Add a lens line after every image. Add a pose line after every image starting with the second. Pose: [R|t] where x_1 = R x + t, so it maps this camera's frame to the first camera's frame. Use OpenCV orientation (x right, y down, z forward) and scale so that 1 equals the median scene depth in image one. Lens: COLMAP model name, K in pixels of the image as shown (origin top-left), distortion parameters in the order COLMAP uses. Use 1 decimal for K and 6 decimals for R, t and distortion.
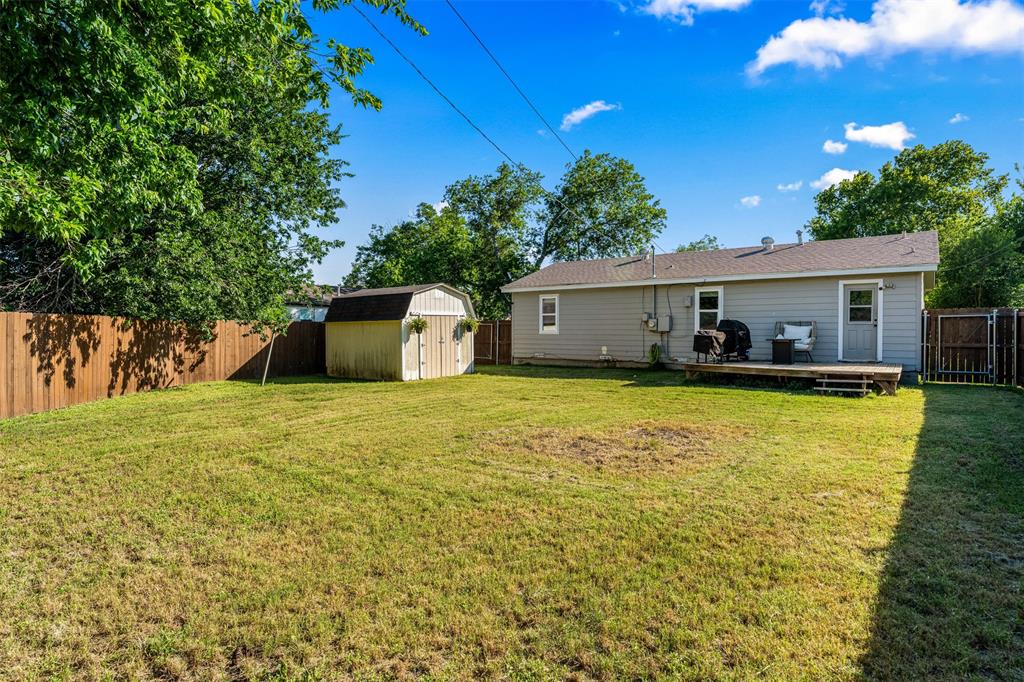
lens RADIAL K [[559.9, 0, 512.2], [0, 559.9, 334.2], [0, 0, 1]] dist [0.004592, 0.001200]
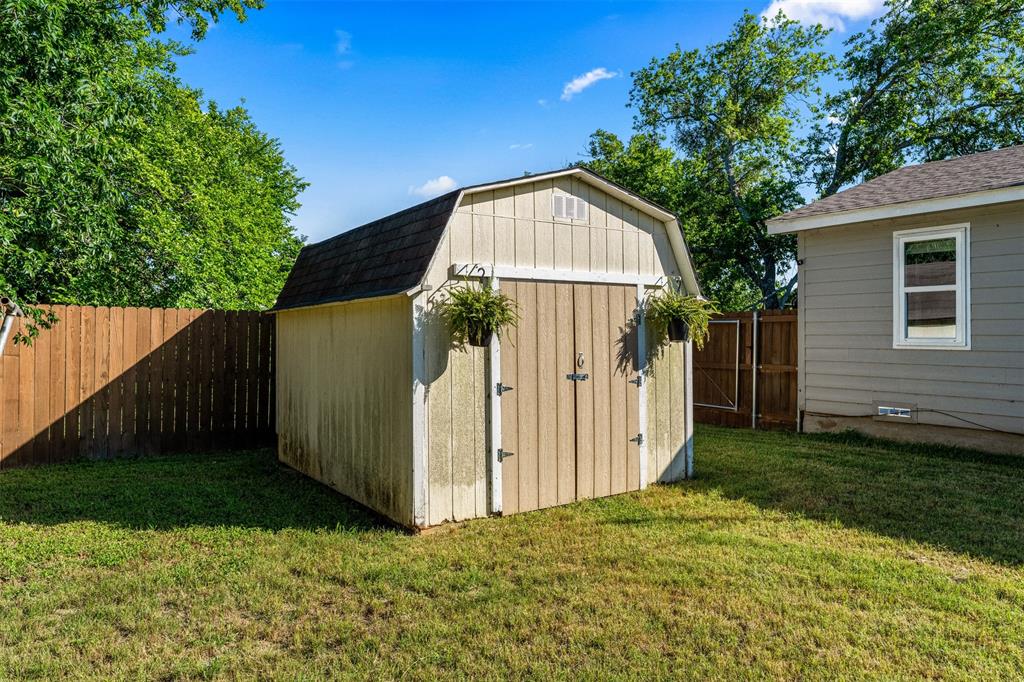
lens RADIAL K [[687.5, 0, 497.5], [0, 687.5, 310.1], [0, 0, 1]] dist [-0.004104, -0.000422]
pose [[0.944766, -0.006382, -0.327685, -0.043987], [-0.009061, 0.998920, -0.045579, -0.002767], [0.327621, 0.046031, 0.943687, 0.576680]]
